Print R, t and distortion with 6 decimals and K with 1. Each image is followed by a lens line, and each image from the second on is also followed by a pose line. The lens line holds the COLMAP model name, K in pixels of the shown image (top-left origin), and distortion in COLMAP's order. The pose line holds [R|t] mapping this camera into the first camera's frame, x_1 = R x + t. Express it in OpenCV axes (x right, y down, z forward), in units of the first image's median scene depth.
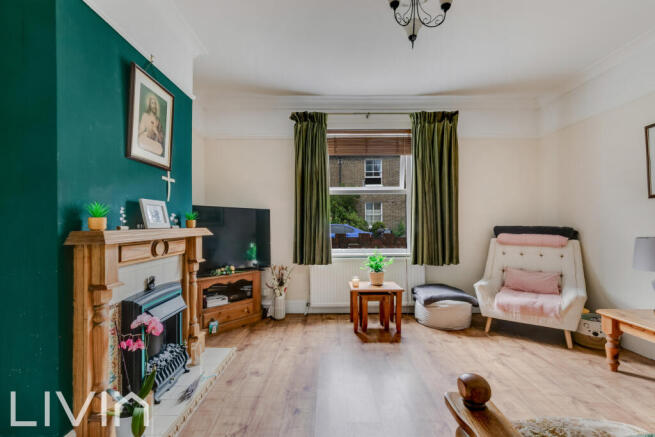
lens RADIAL K [[294.8, 0, 328.1], [0, 294.8, 223.5], [0, 0, 1]] dist [0.008832, -0.001873]
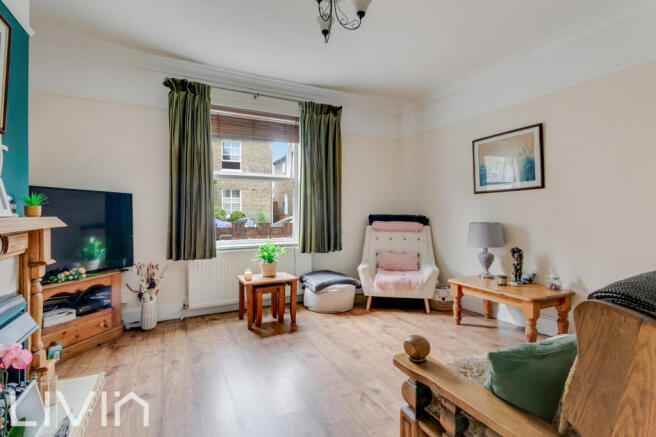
lens RADIAL K [[316.8, 0, 327.2], [0, 316.8, 213.6], [0, 0, 1]] dist [0.005615, 0.001358]
pose [[0.896128, 0.001714, 0.443793, -0.125938], [-0.003164, 0.999992, 0.002527, 0.002277], [-0.443785, -0.003669, 0.896126, -0.000192]]
